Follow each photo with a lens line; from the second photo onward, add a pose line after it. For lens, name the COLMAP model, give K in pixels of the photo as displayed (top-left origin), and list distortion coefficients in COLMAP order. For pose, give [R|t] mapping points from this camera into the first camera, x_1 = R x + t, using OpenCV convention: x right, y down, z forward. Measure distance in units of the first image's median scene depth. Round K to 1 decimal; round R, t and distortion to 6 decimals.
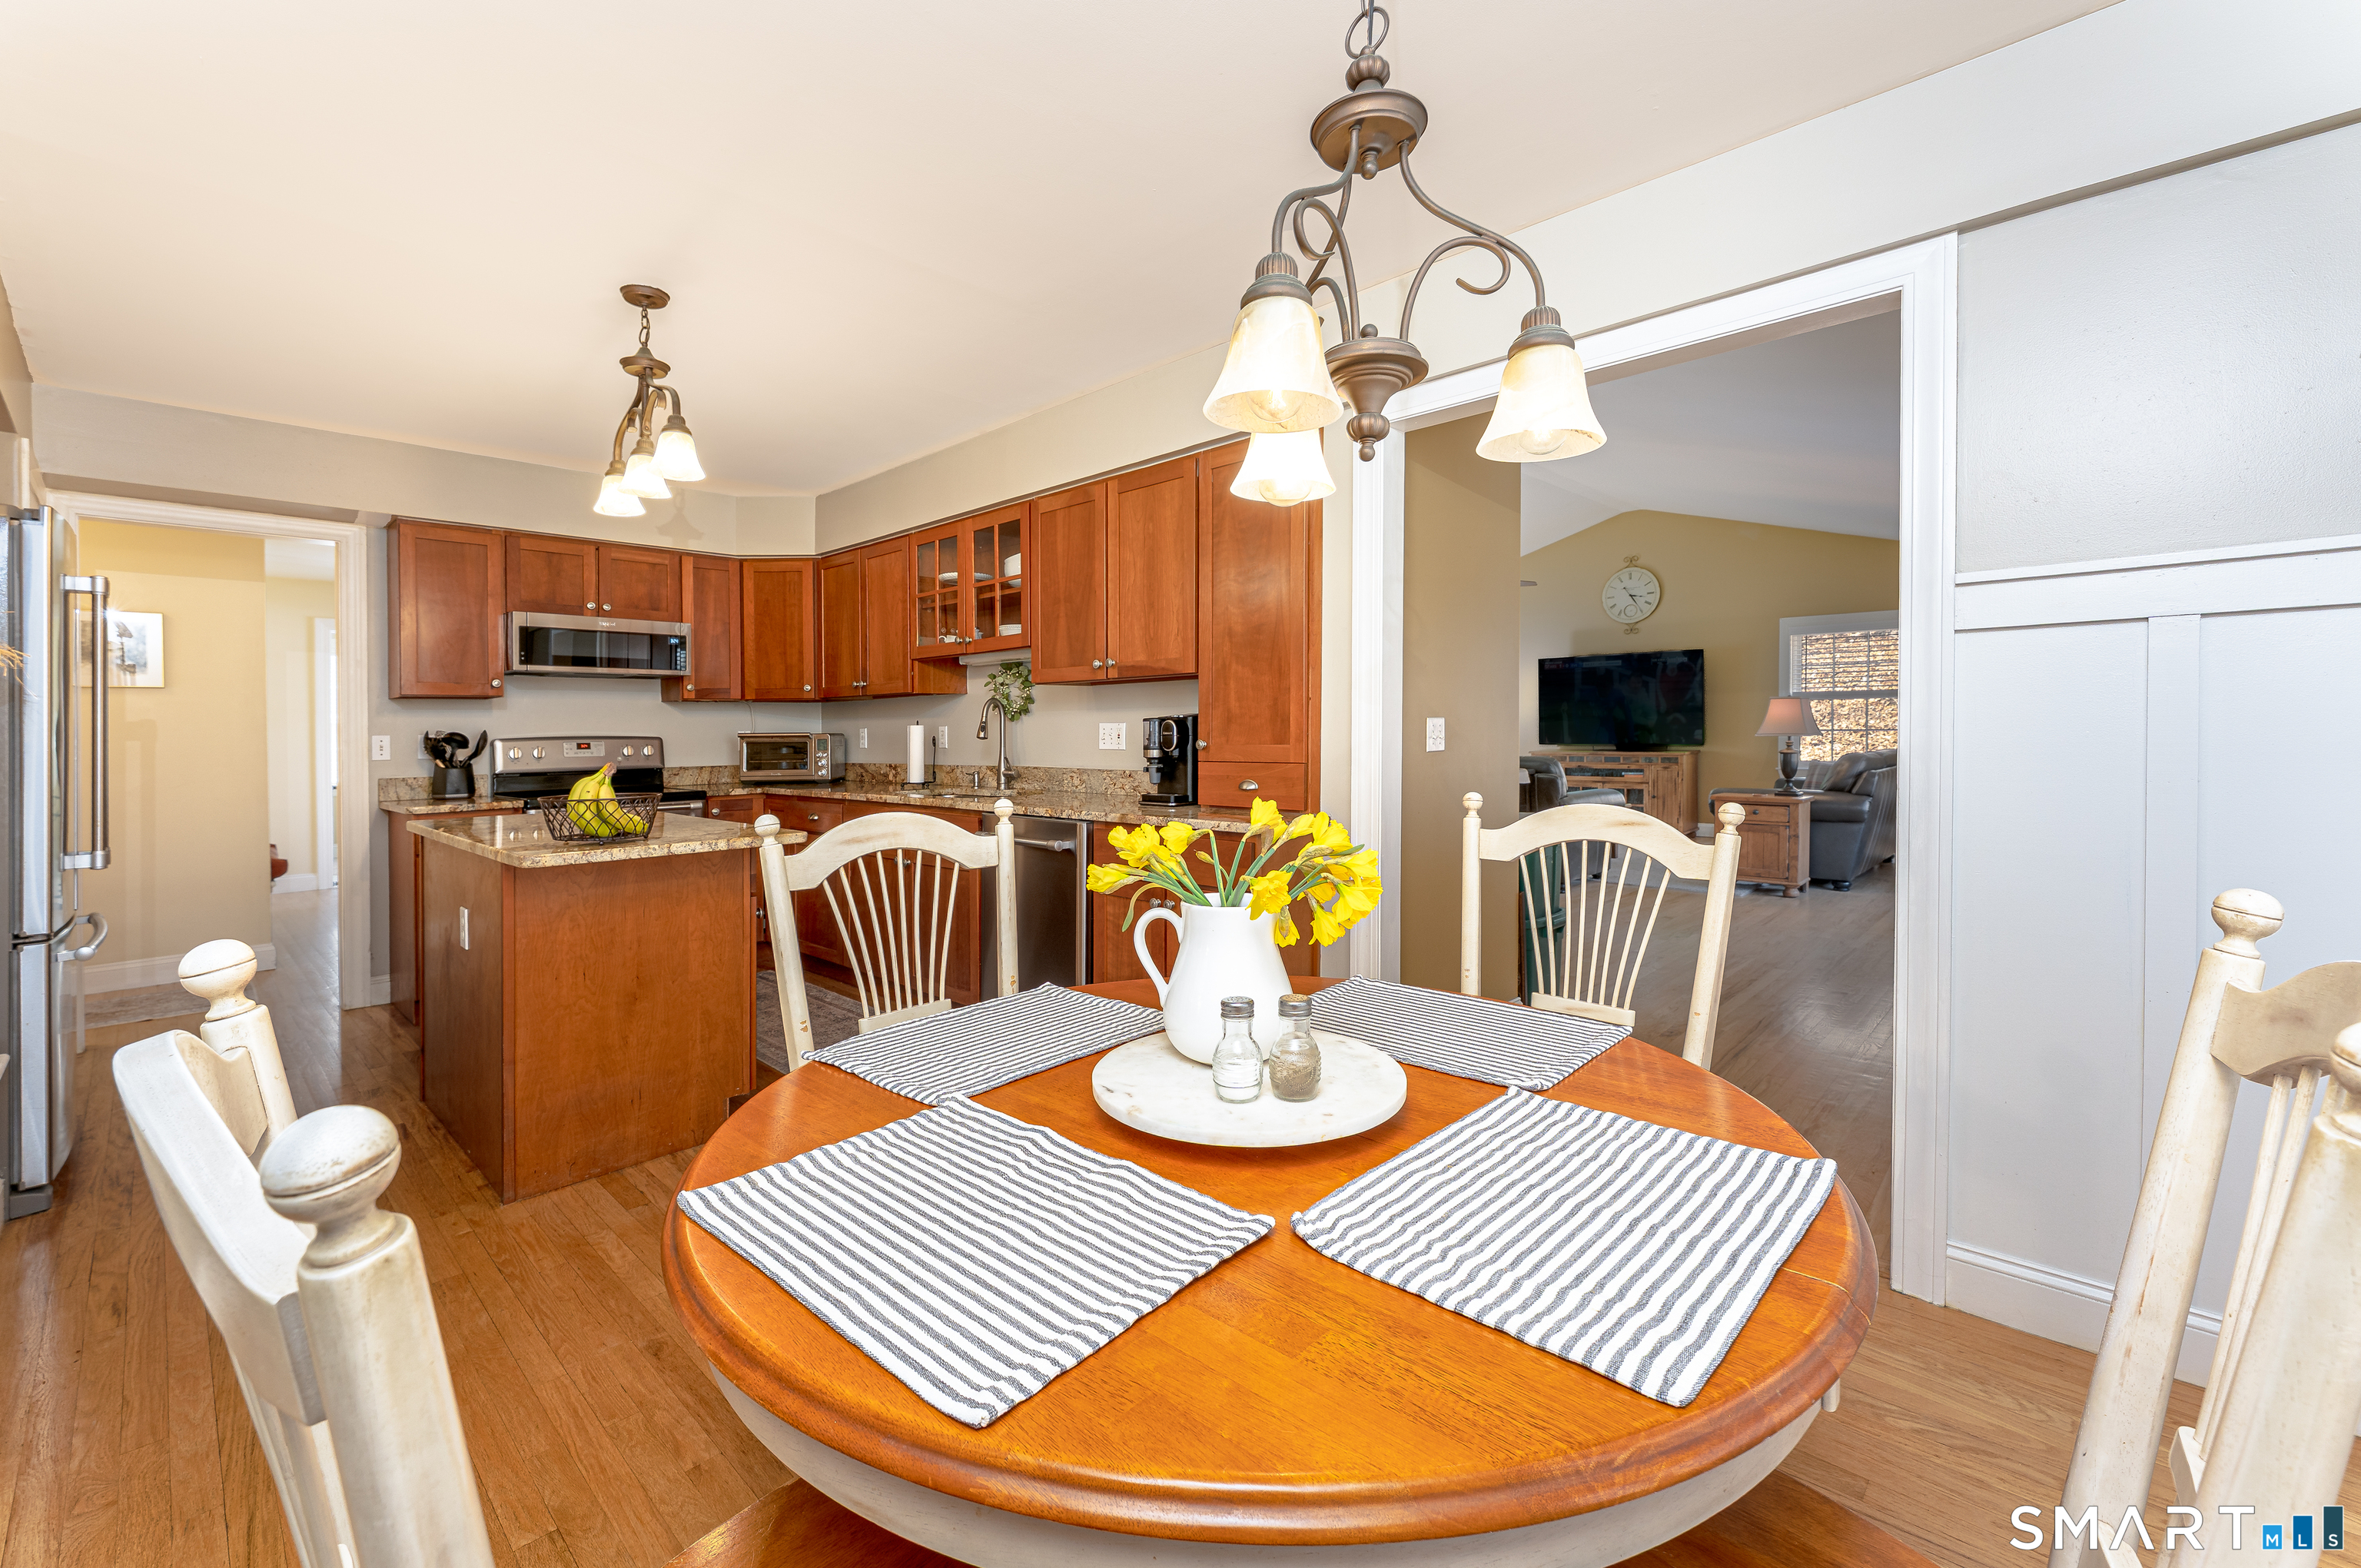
lens RADIAL K [[995.0, 0, 1164.1], [0, 995.0, 738.8], [0, 0, 1]] dist [0.000243, 0.000015]
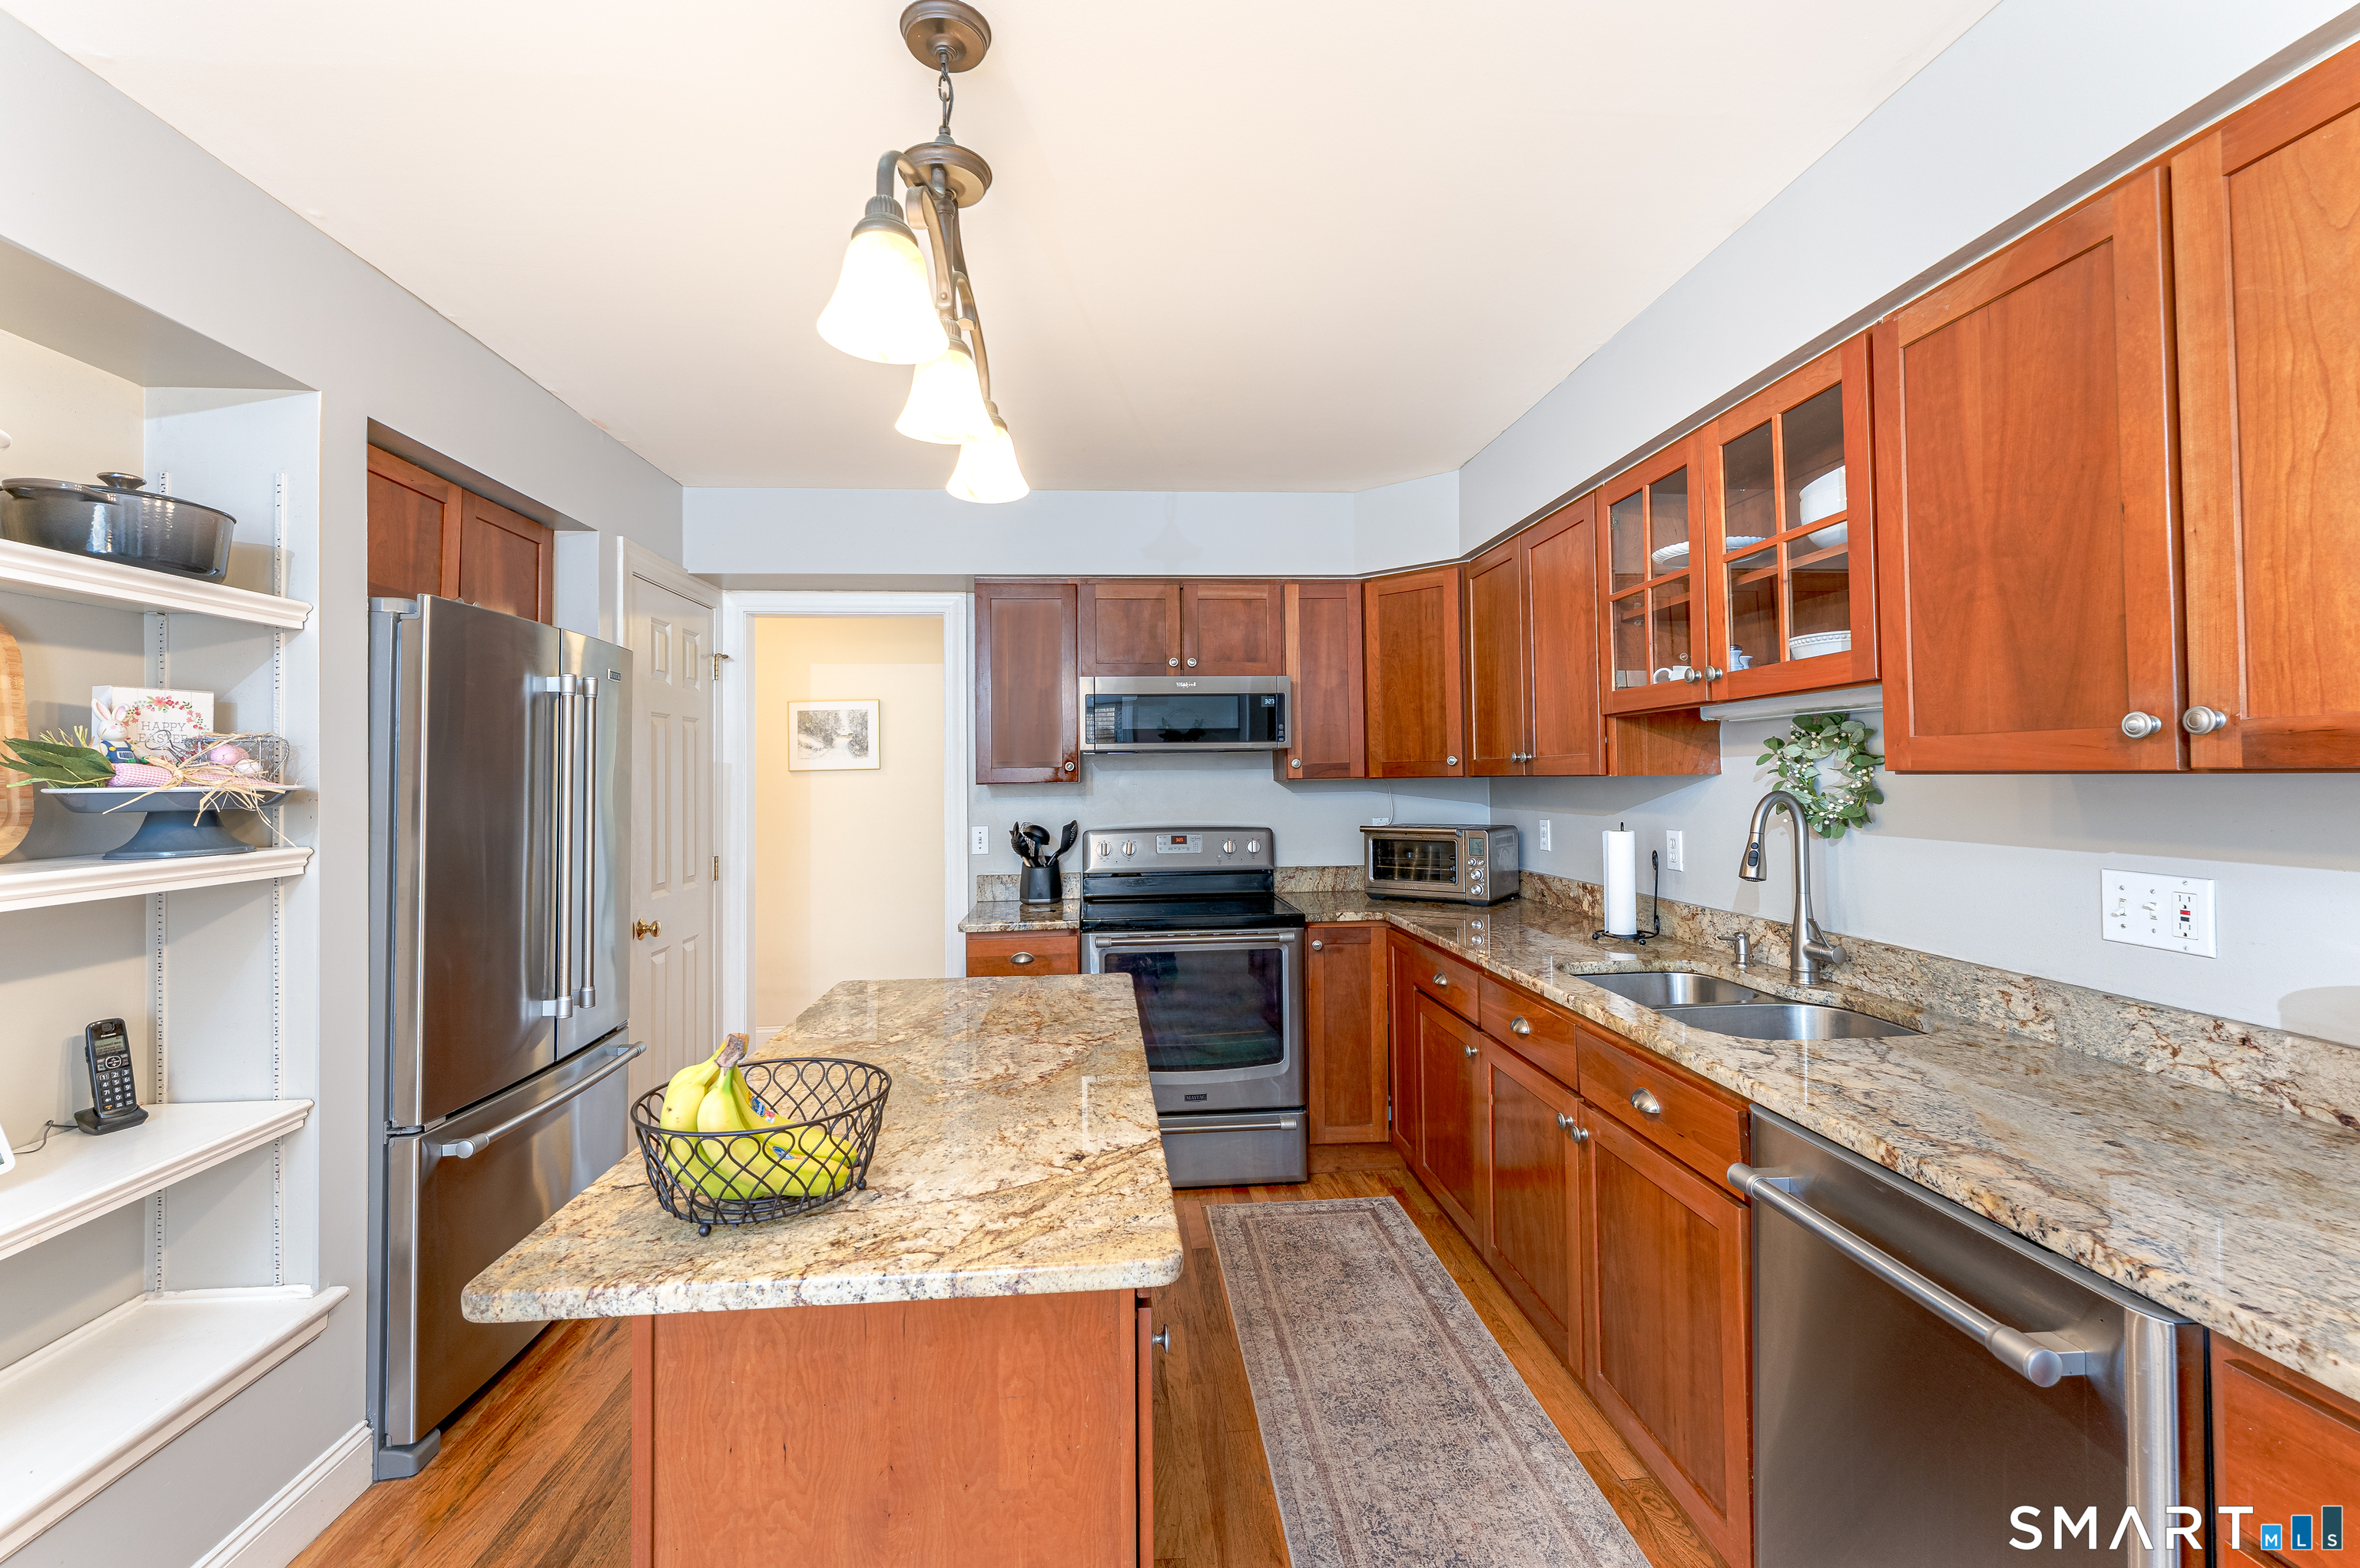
lens RADIAL K [[975.5, 0, 1177.7], [0, 975.5, 742.2], [0, 0, 1]] dist [0.000201, -0.000171]
pose [[0.749046, -0.021780, -0.662160, -0.074556], [0.000743, 0.999486, -0.032035, -0.048226], [0.662518, 0.023504, 0.748677, 0.445199]]
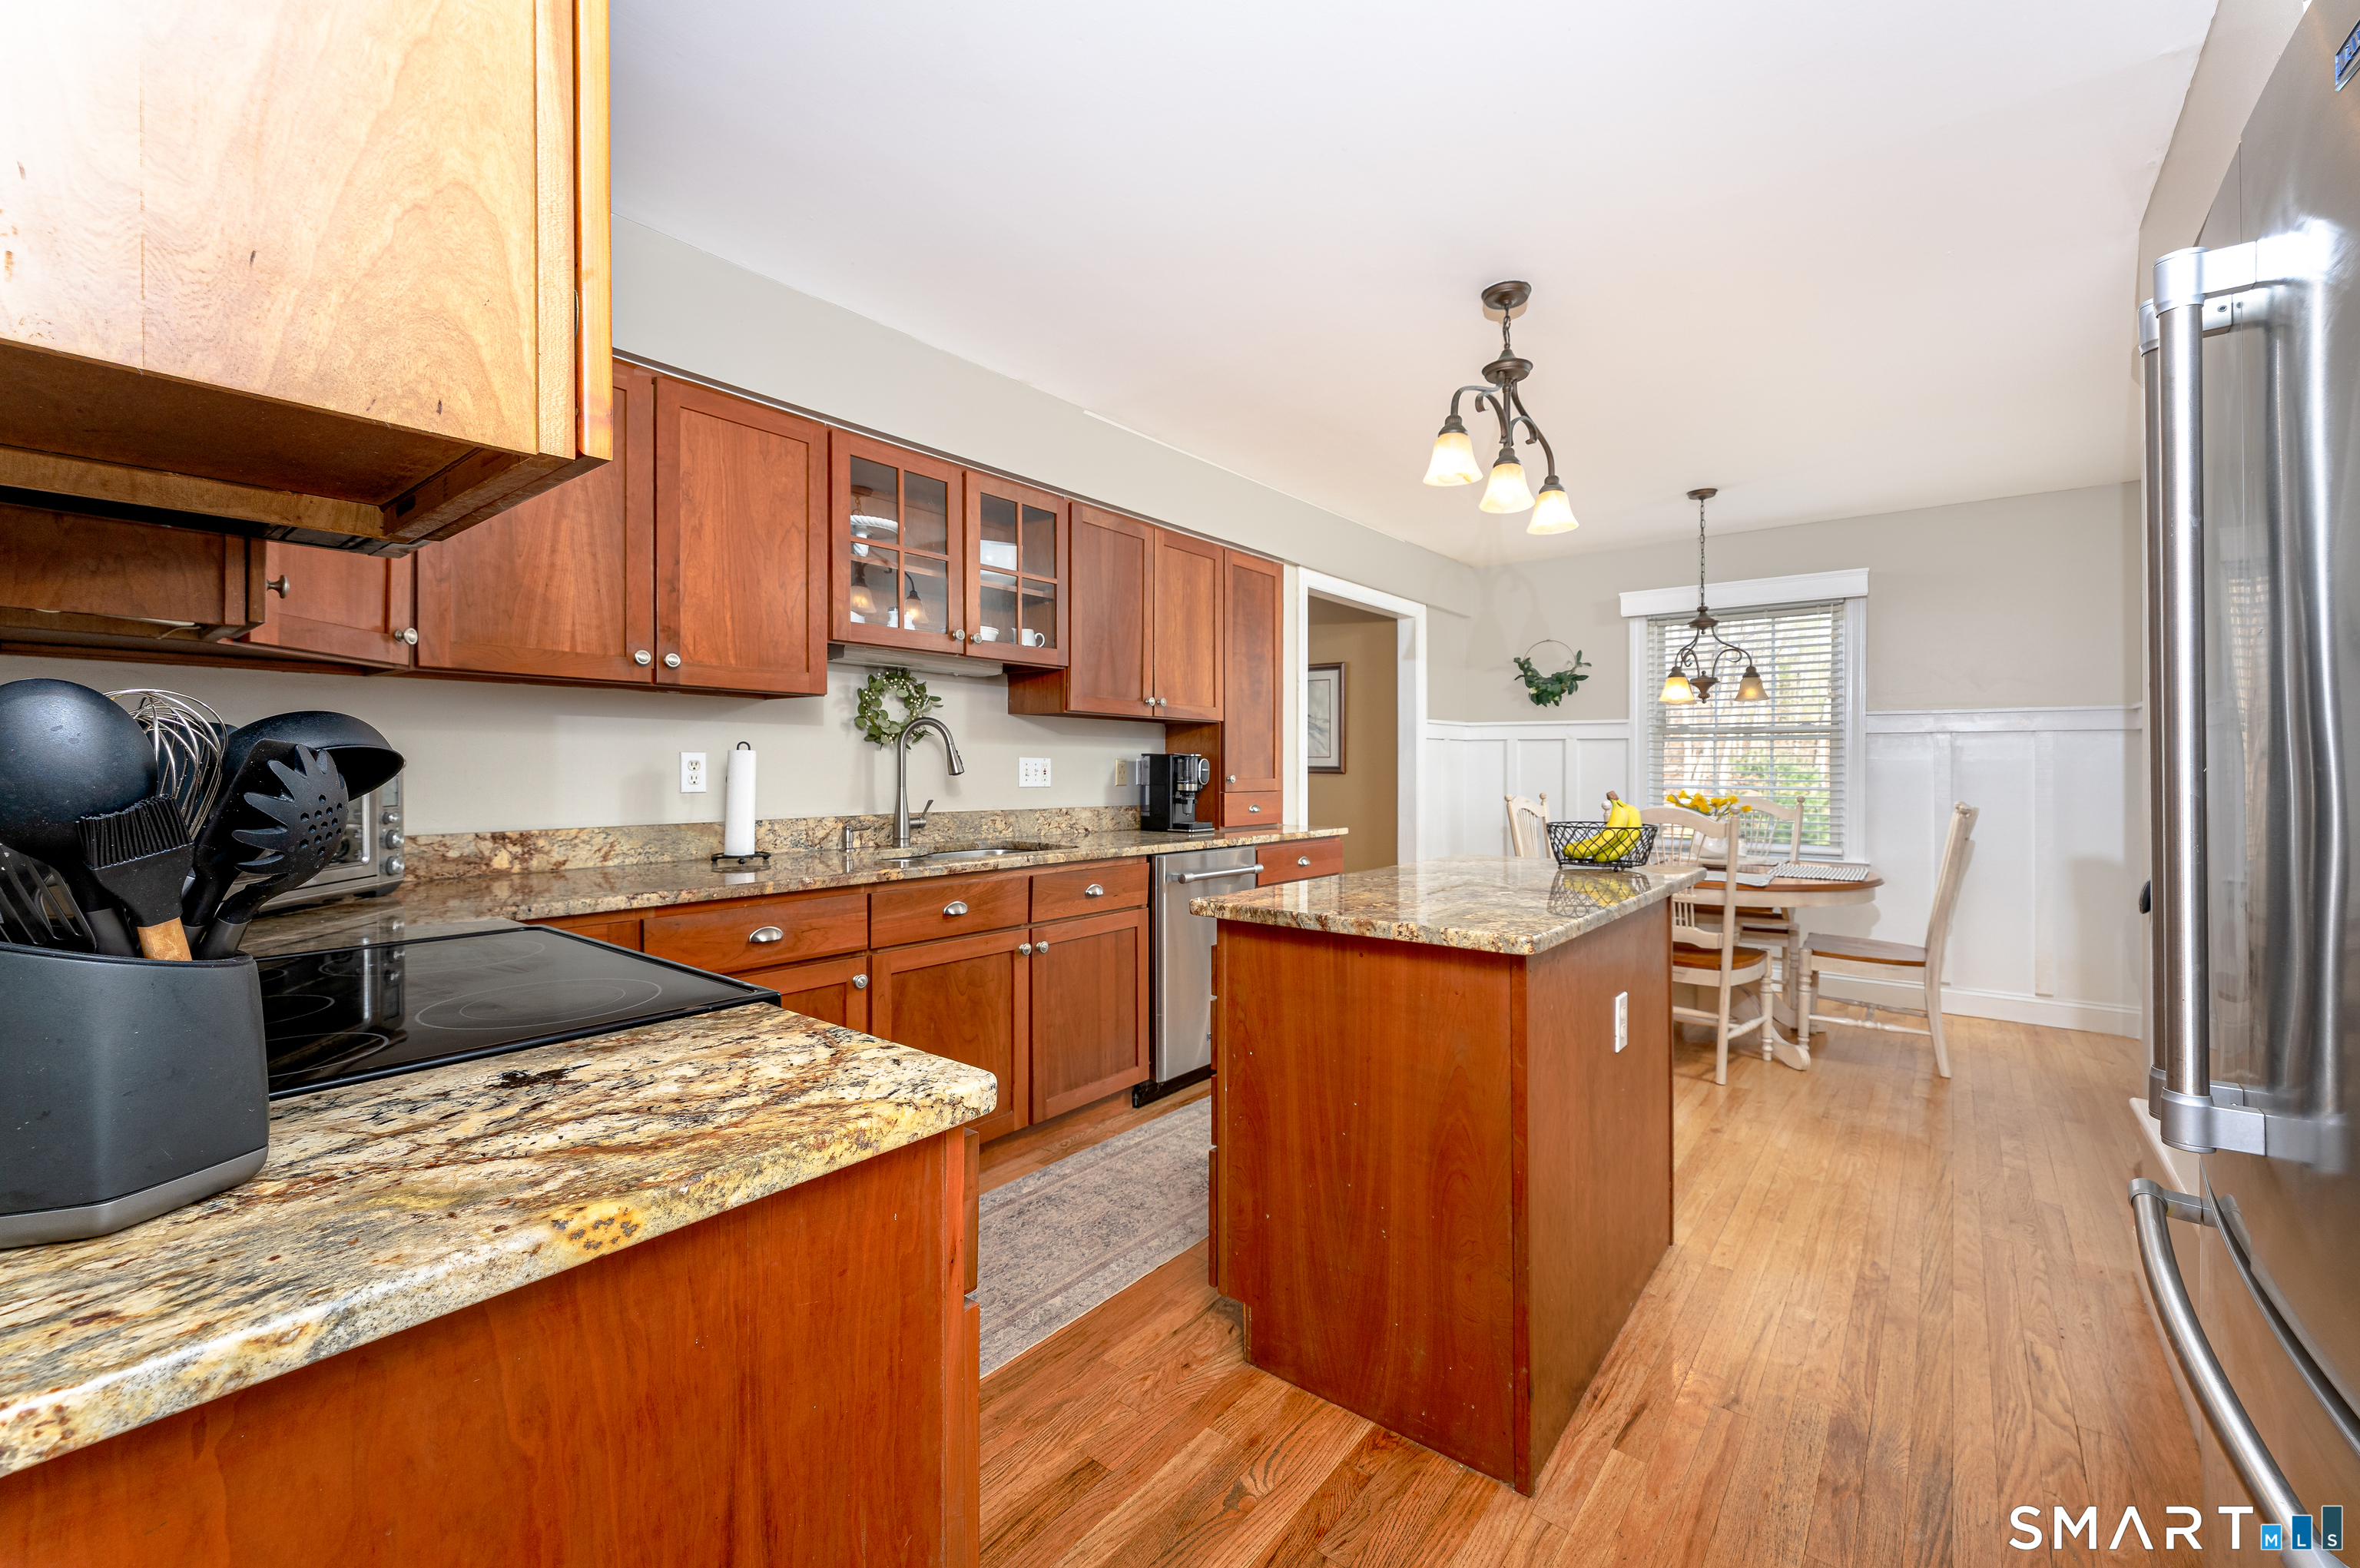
lens RADIAL K [[968.7, 0, 1180.0], [0, 968.7, 784.0], [0, 0, 1]] dist [0.000444, 0.000016]
pose [[-0.101971, 0.006338, 0.994767, -0.853452], [0.010298, 0.999933, -0.005315, 0.012433], [-0.994734, 0.009702, -0.102029, 0.864074]]
